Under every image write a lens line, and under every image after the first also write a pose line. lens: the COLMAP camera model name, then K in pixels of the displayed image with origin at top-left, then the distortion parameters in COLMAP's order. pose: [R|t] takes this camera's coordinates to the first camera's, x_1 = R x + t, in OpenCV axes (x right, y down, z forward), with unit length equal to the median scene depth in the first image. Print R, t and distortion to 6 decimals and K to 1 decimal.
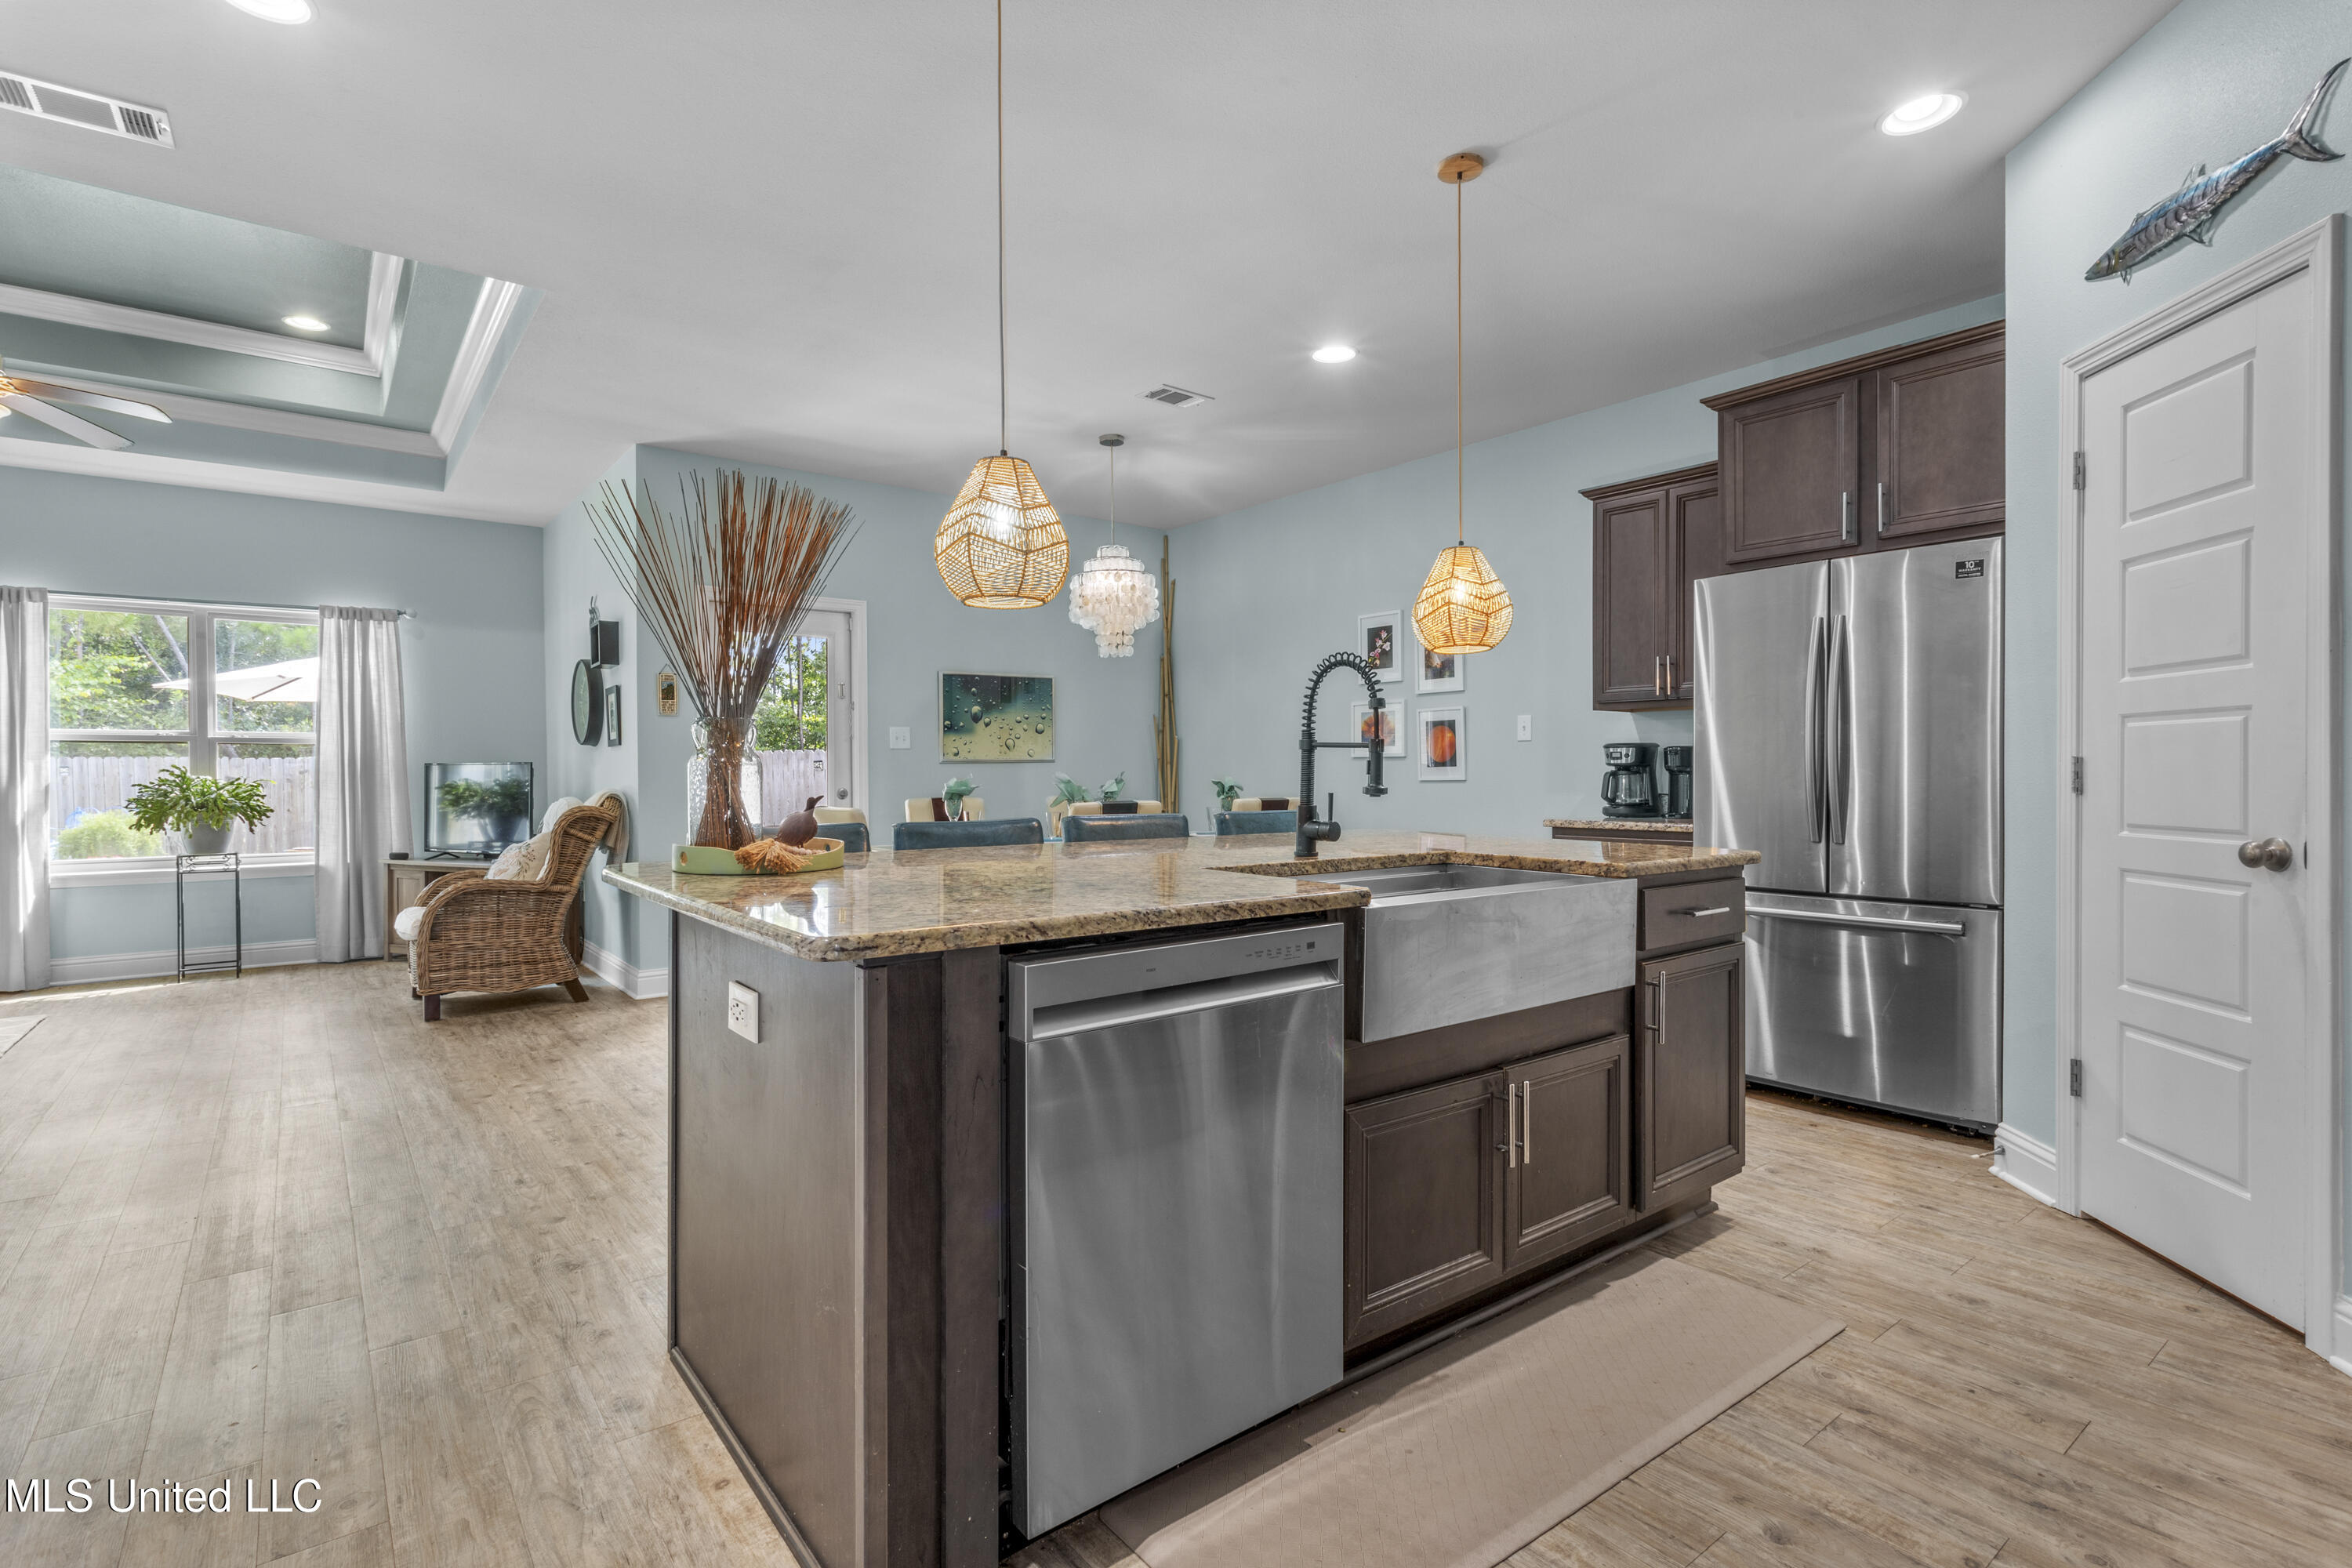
lens RADIAL K [[1118.5, 0, 1167.5], [0, 1118.5, 784.7], [0, 0, 1]] dist [0.004542, -0.000385]
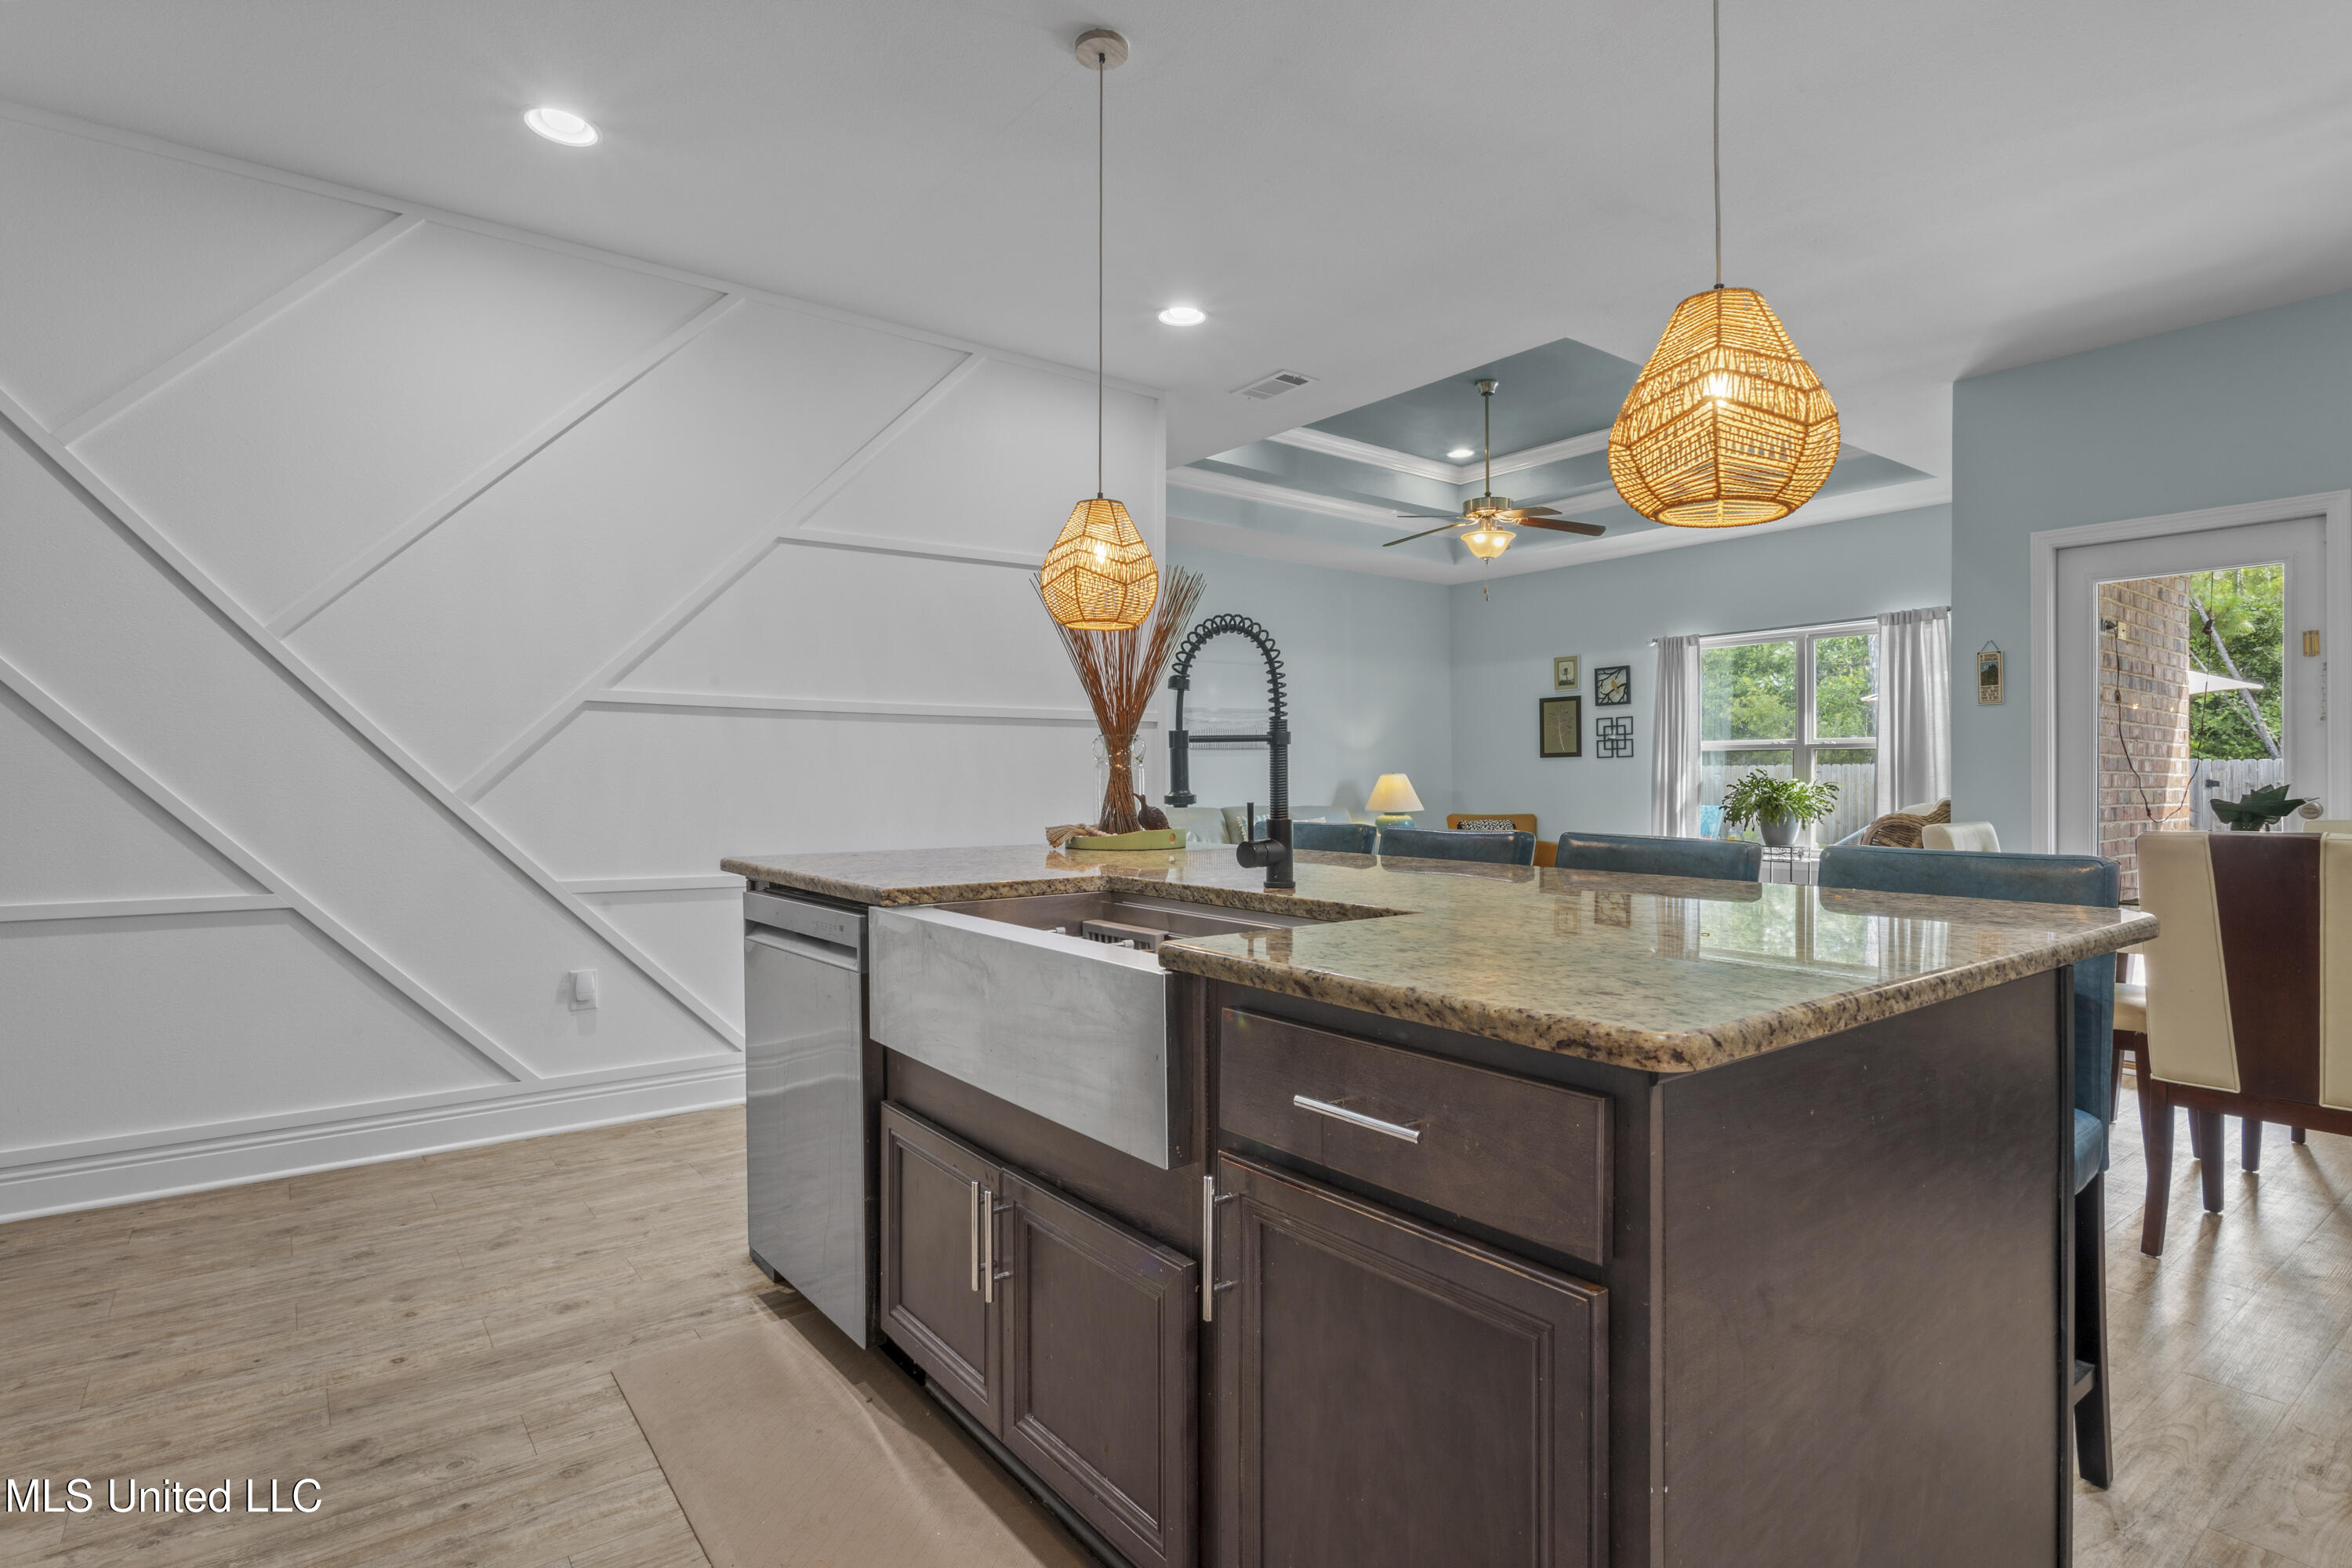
lens RADIAL K [[1201.3, 0, 1166.8], [0, 1201.3, 779.0], [0, 0, 1]] dist [-0.015525, 0.005582]
pose [[-0.011449, 0.003674, -0.999928, 0.459017], [-0.012423, 0.999916, 0.003816, -0.005301], [0.999857, 0.012466, -0.011402, 0.462510]]
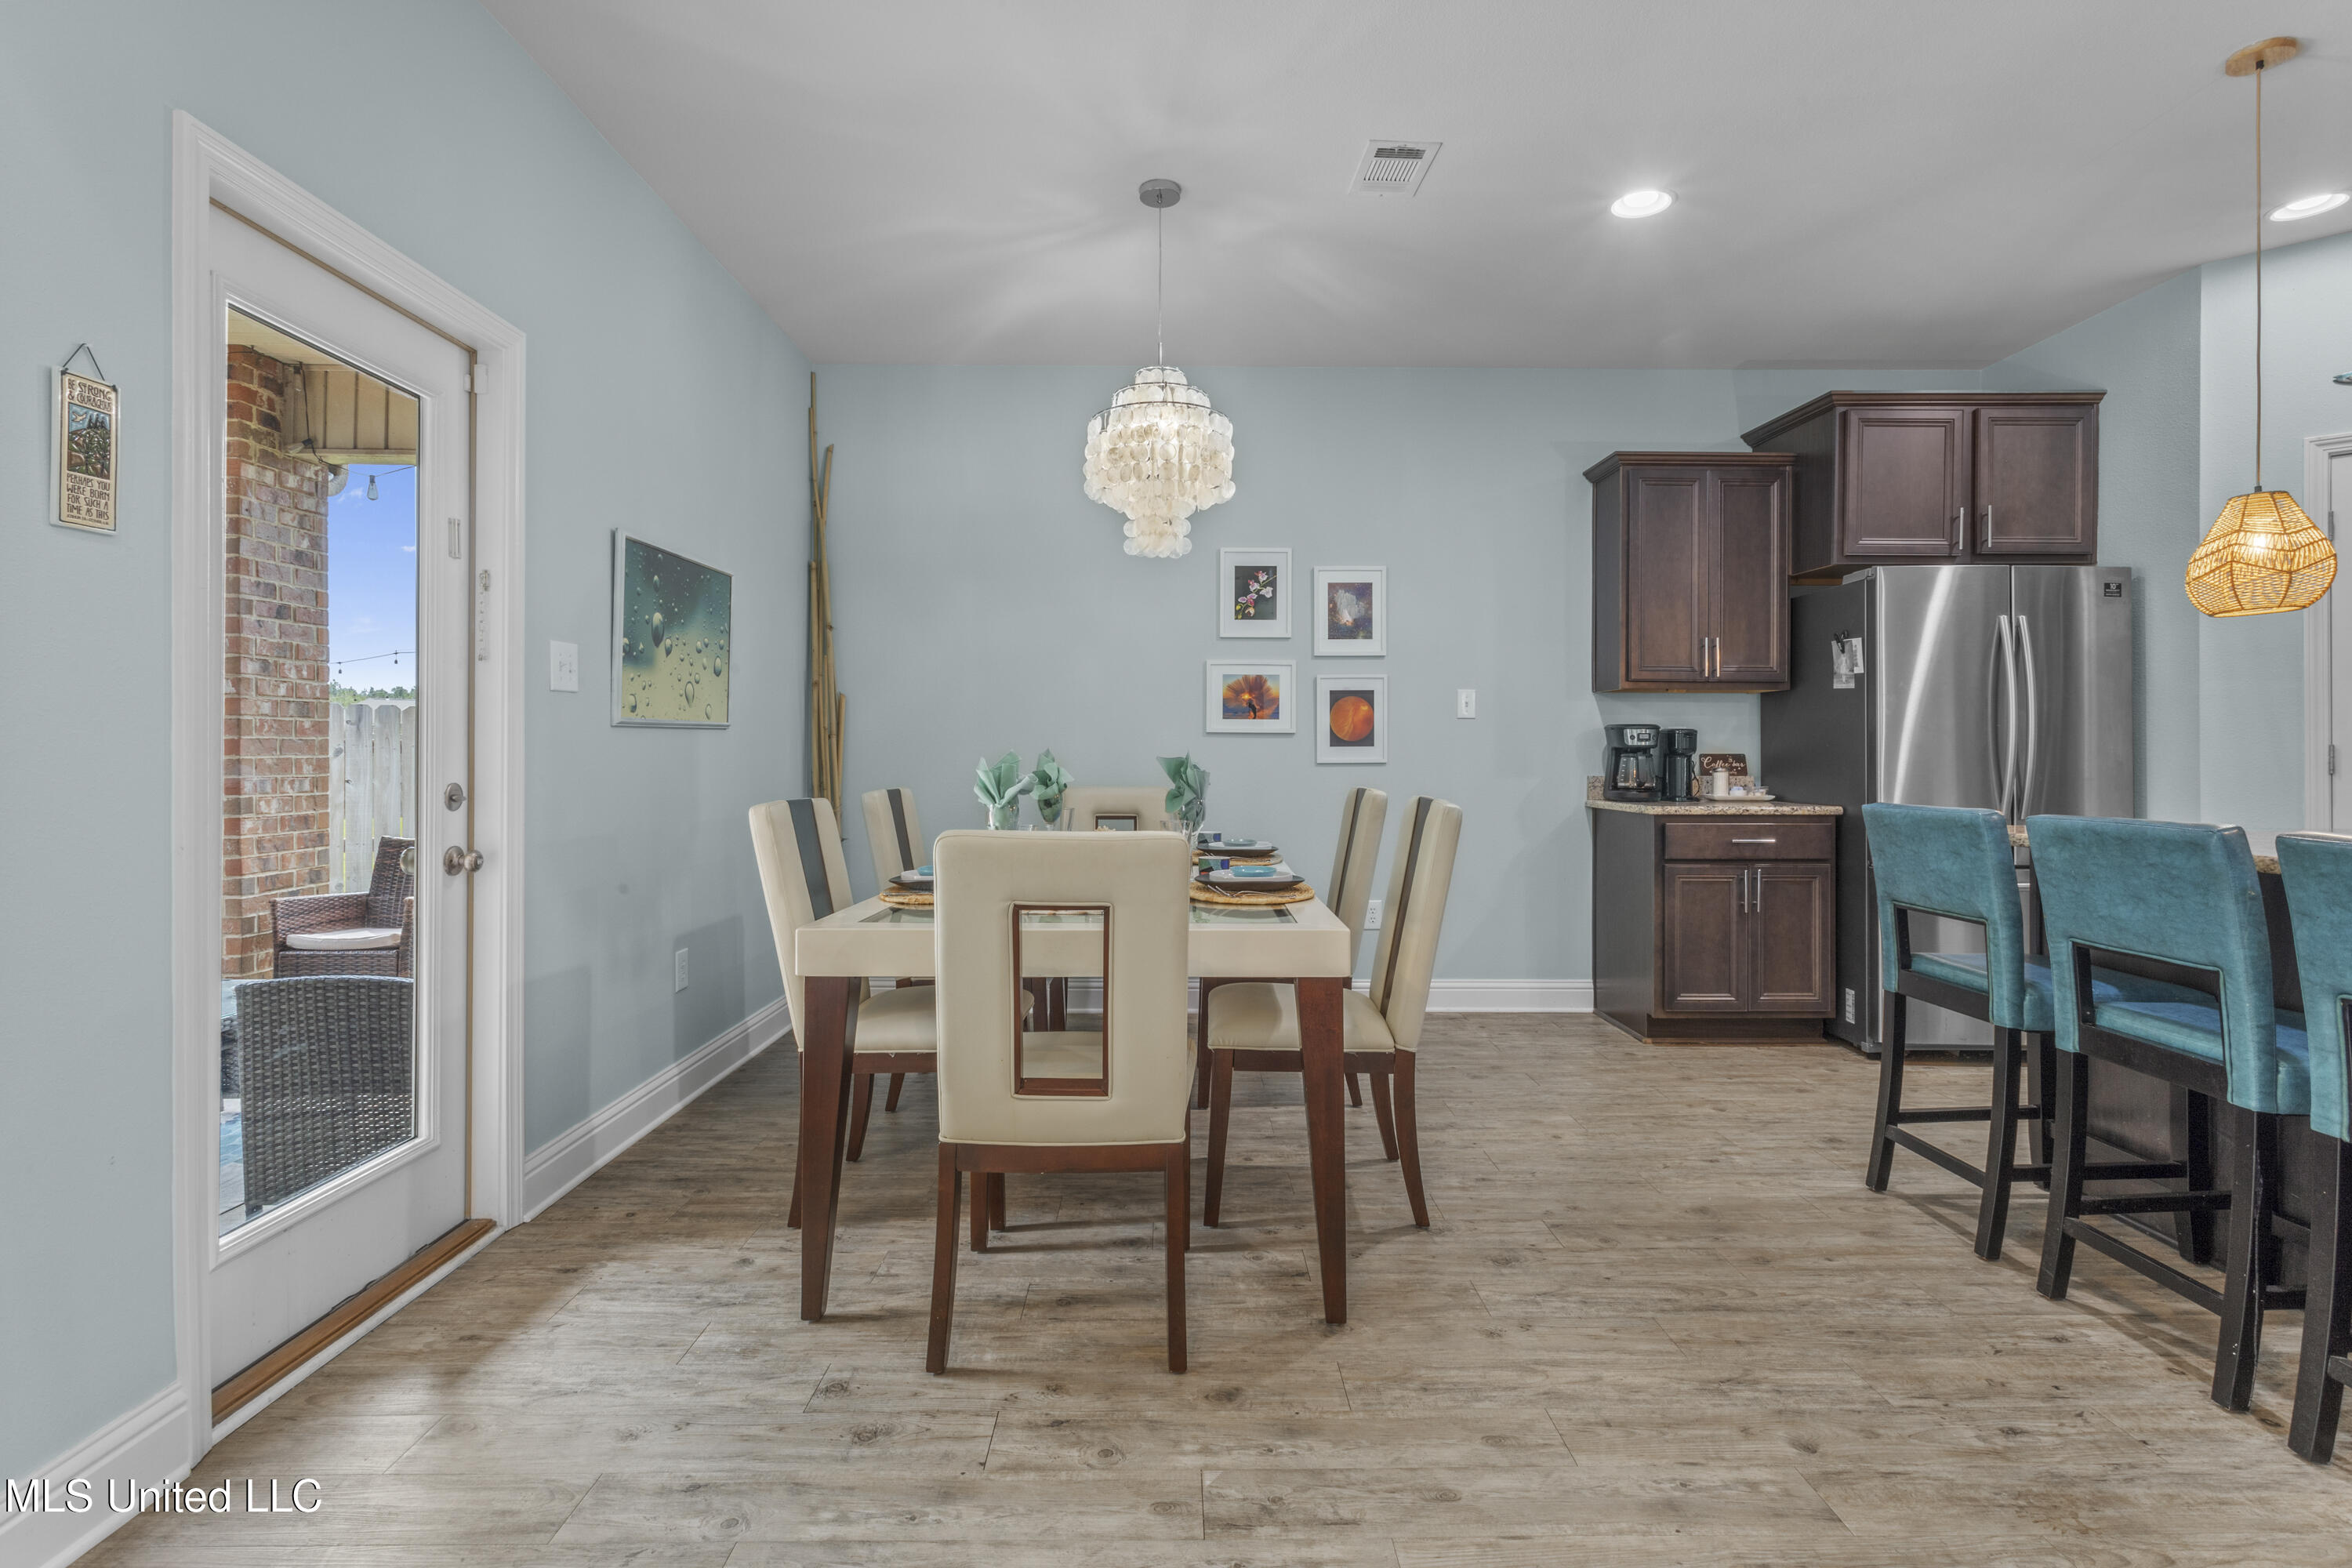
lens RADIAL K [[1118.5, 0, 1182.0], [0, 1118.5, 750.7], [0, 0, 1]] dist [0.004542, -0.000385]
pose [[0.607310, 0.008225, 0.794423, -0.551310], [0.002966, 0.999916, -0.012620, -0.003061], [-0.794460, 0.010021, 0.607234, 0.676289]]
